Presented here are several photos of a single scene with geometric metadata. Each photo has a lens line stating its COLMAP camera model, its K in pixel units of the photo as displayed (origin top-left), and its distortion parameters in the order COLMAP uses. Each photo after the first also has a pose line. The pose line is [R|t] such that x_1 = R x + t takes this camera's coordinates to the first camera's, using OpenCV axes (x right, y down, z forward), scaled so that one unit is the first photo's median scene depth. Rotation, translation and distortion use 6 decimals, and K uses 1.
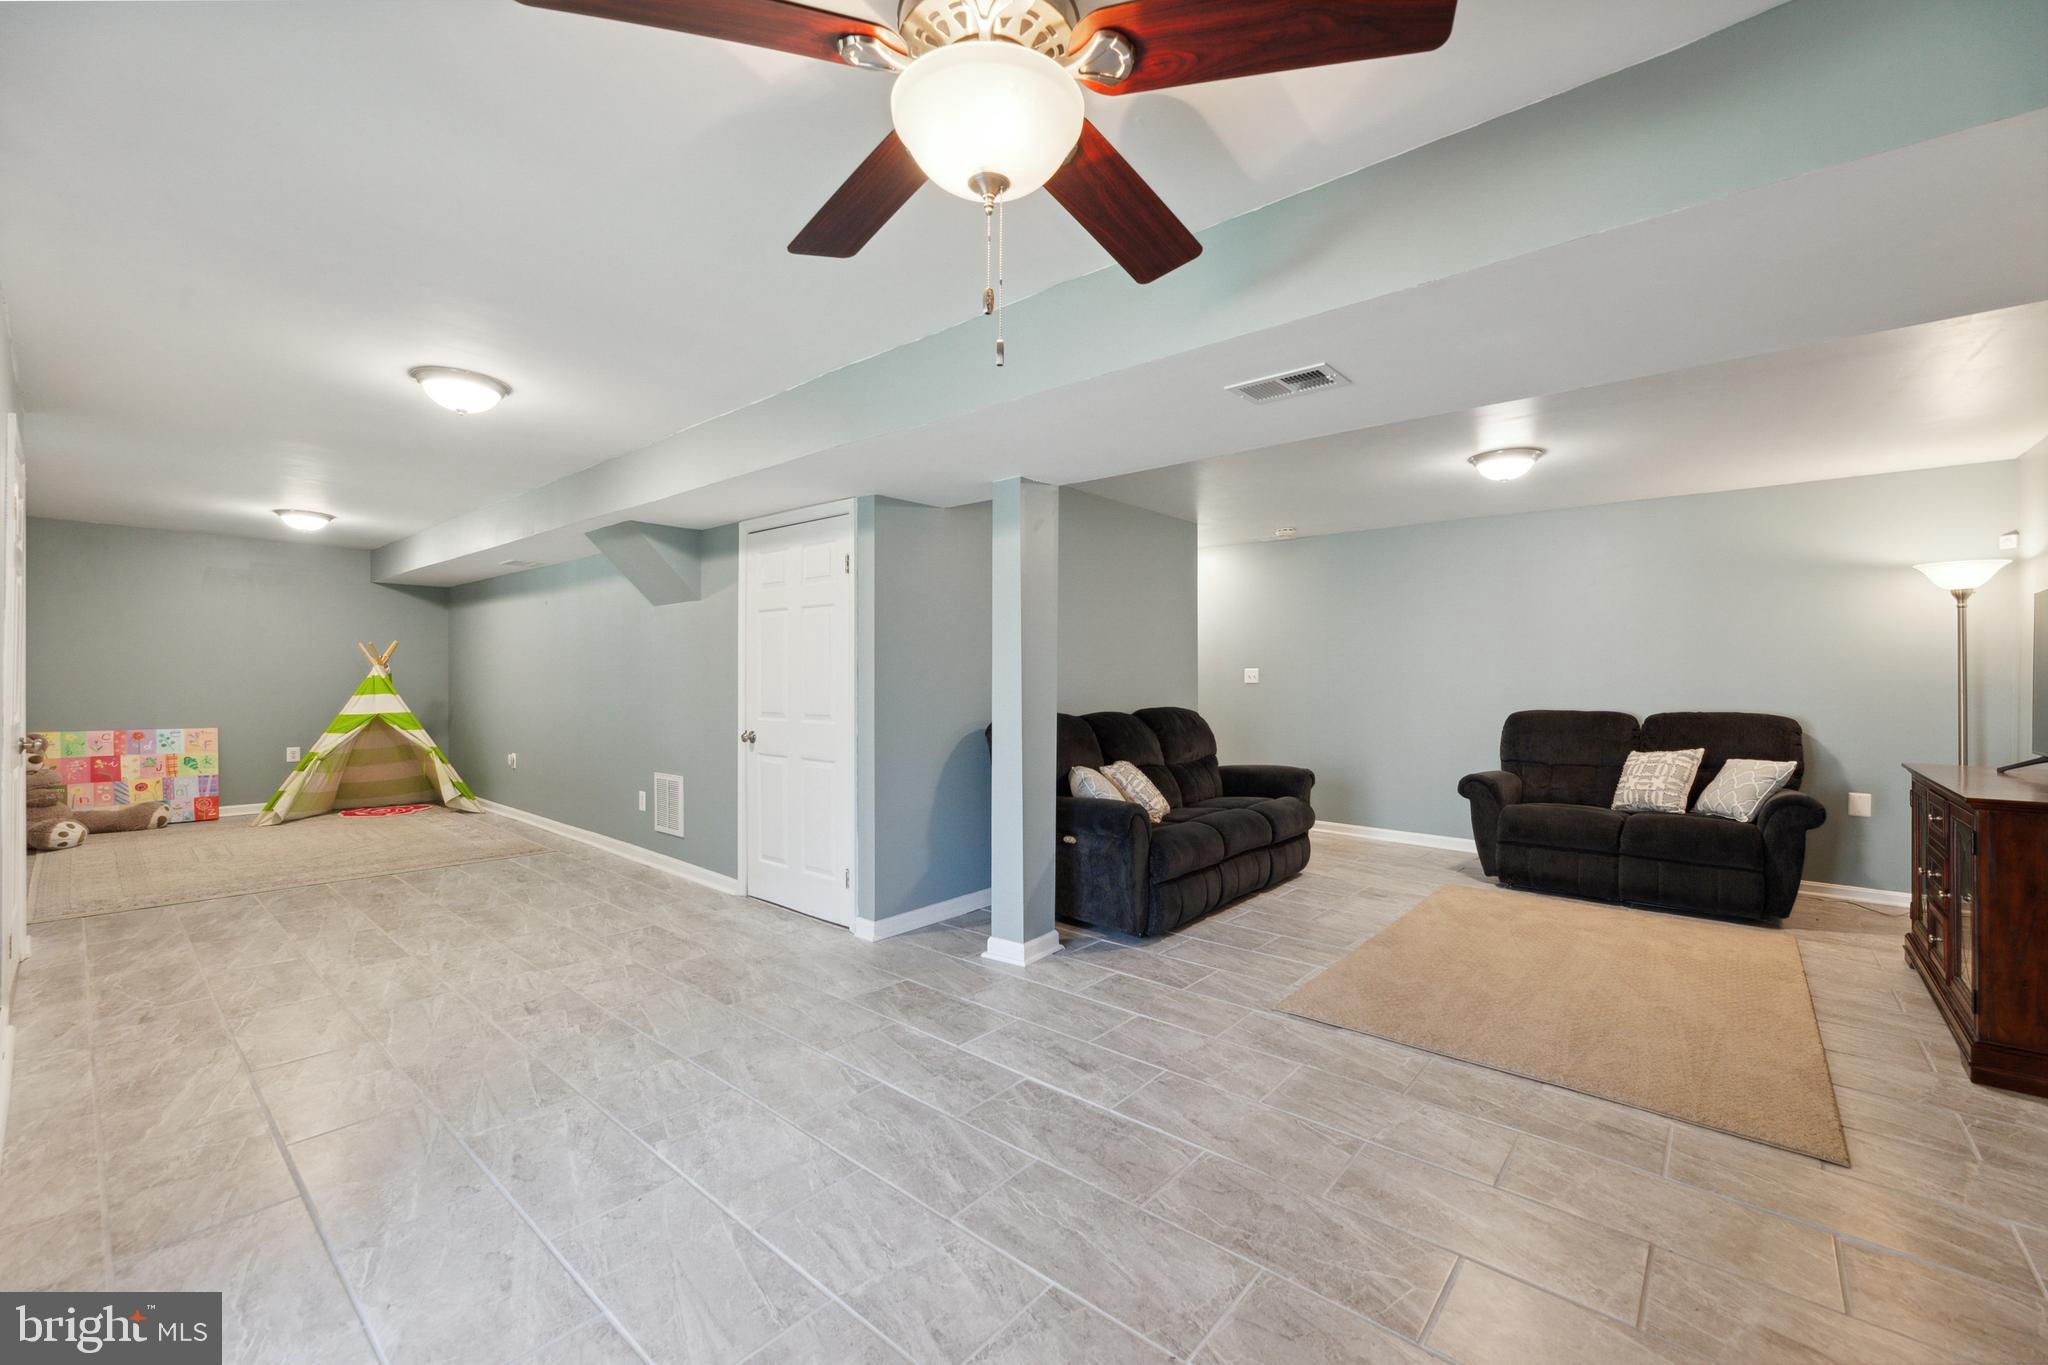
lens RADIAL K [[838.9, 0, 1033.8], [0, 838.9, 681.4], [0, 0, 1]] dist [0.015486, 0.000167]
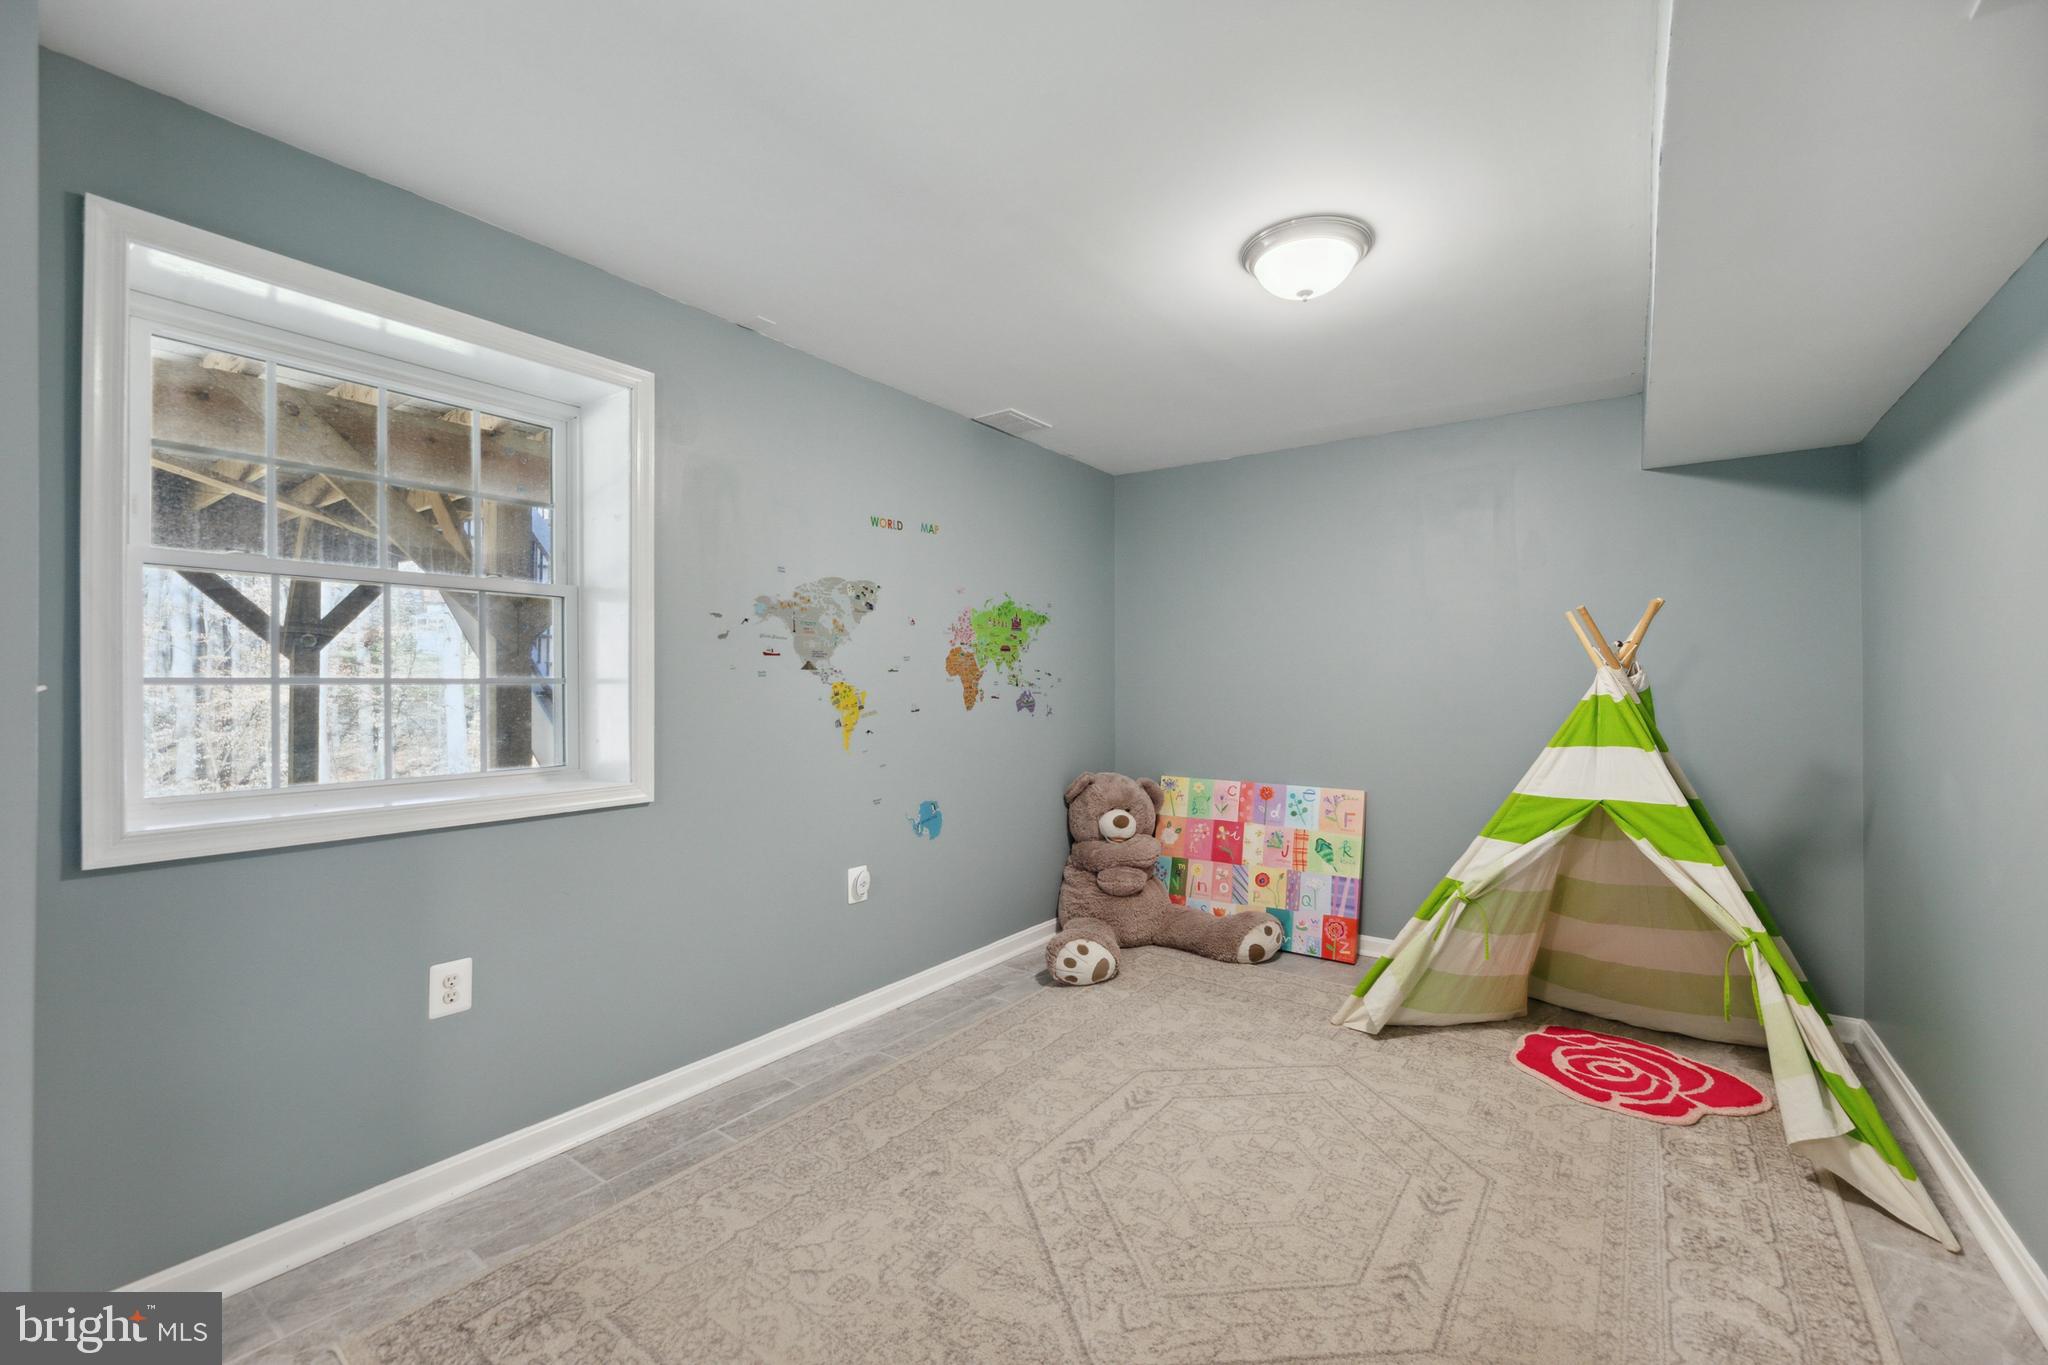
lens RADIAL K [[838.9, 0, 1033.8], [0, 838.9, 681.4], [0, 0, 1]] dist [0.015486, 0.000167]
pose [[0.089777, -0.008768, -0.995923, -0.461293], [-0.002659, 0.999956, -0.009043, -0.010027], [0.995958, 0.003460, 0.089750, 0.771137]]
